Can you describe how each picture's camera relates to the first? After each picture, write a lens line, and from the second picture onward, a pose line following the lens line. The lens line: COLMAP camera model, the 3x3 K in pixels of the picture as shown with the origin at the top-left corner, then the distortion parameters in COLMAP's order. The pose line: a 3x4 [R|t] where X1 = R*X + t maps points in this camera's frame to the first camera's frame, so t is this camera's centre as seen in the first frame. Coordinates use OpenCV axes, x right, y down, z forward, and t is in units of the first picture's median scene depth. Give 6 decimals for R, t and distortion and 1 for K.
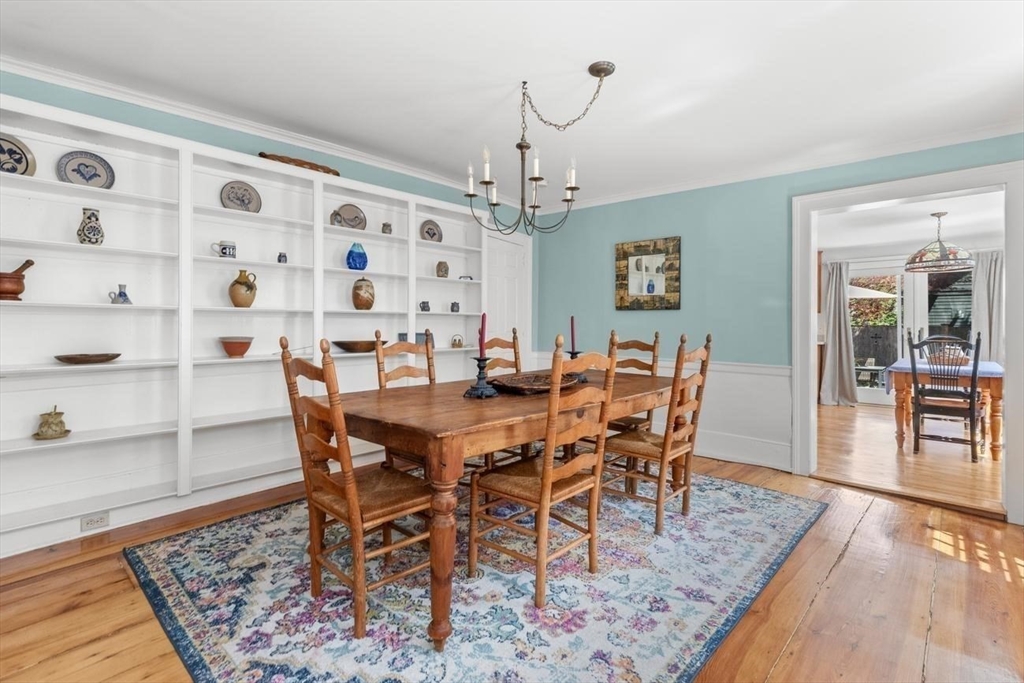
lens RADIAL K [[479.0, 0, 515.4], [0, 479.0, 326.1], [0, 0, 1]] dist [0.001540, 0.000482]
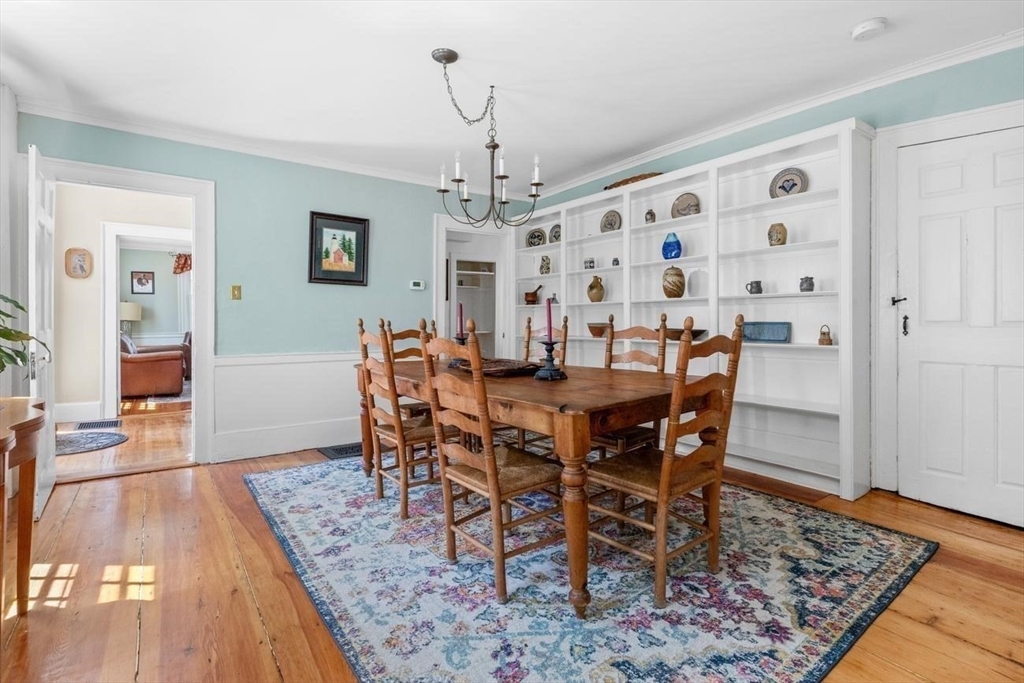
lens RADIAL K [[488.9, 0, 513.0], [0, 488.9, 318.8], [0, 0, 1]] dist [-0.001475, -0.000230]
pose [[-0.185637, -0.006807, -0.982595, 0.824852], [0.001382, 0.999973, -0.007188, 0.018811], [0.982617, -0.002692, -0.185623, 0.943117]]
